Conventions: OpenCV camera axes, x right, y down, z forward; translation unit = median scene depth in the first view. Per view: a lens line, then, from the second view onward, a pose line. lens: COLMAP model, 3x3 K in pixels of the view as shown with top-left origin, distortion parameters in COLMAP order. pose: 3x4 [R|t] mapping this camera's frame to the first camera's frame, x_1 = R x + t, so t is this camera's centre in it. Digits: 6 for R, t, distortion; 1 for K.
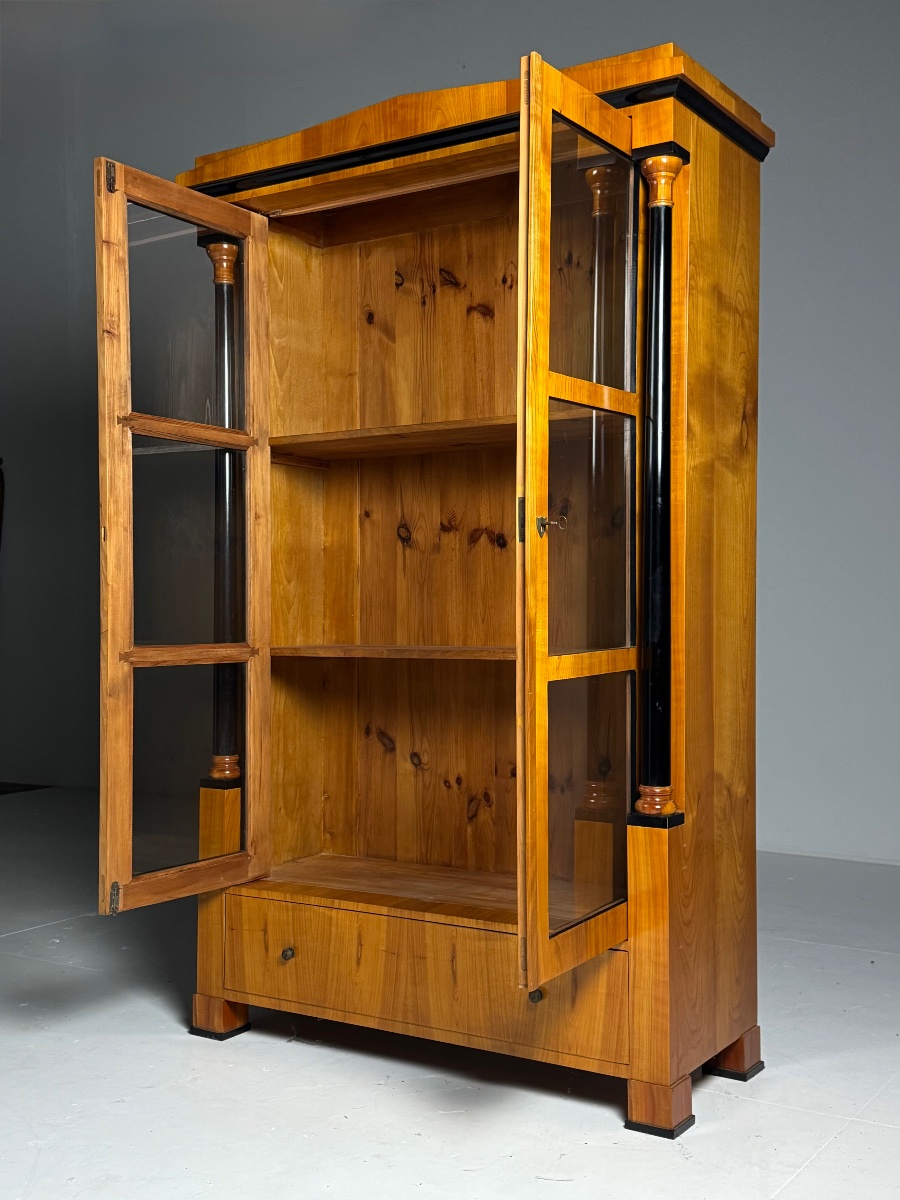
lens RADIAL K [[1377.6, 0, 450.0], [0, 1377.6, 600.0], [0, 0, 1]] dist [0.118604, -0.368216]
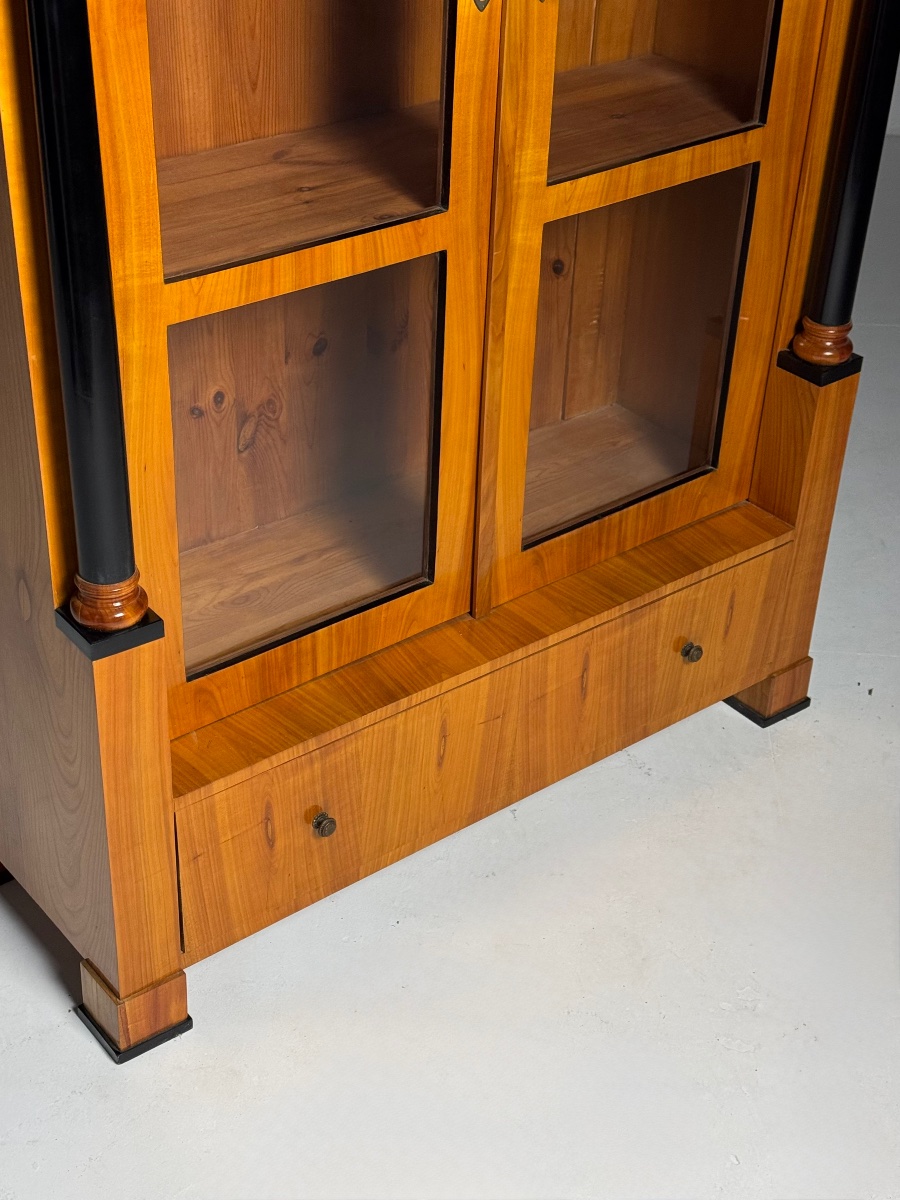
lens RADIAL K [[1785.1, 0, 450.0], [0, 1785.1, 600.0], [0, 0, 1]] dist [0.276086, 0.025217]
pose [[0.317953, -0.501012, 0.804918, -0.607034], [-0.035990, 0.841984, 0.538300, -0.195173], [-0.947423, -0.200123, 0.249680, 0.775101]]
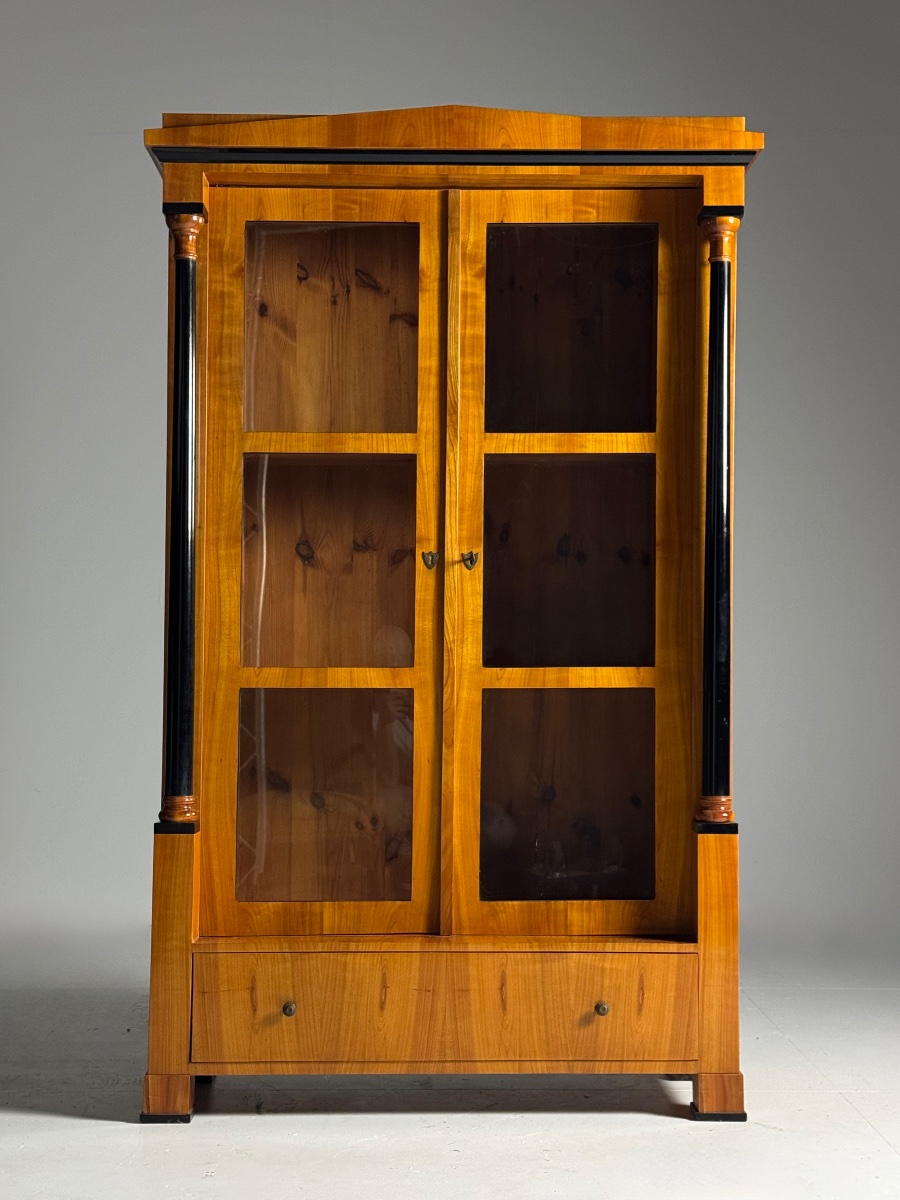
lens RADIAL K [[1863.2, 0, 450.0], [0, 1863.2, 600.0], [0, 0, 1]] dist [0.036769, -0.023078]
pose [[0.830348, 0.031403, 0.556359, -0.695976], [-0.009146, 0.999044, -0.042739, 0.038750], [-0.557170, 0.030399, 0.829842, -0.073267]]
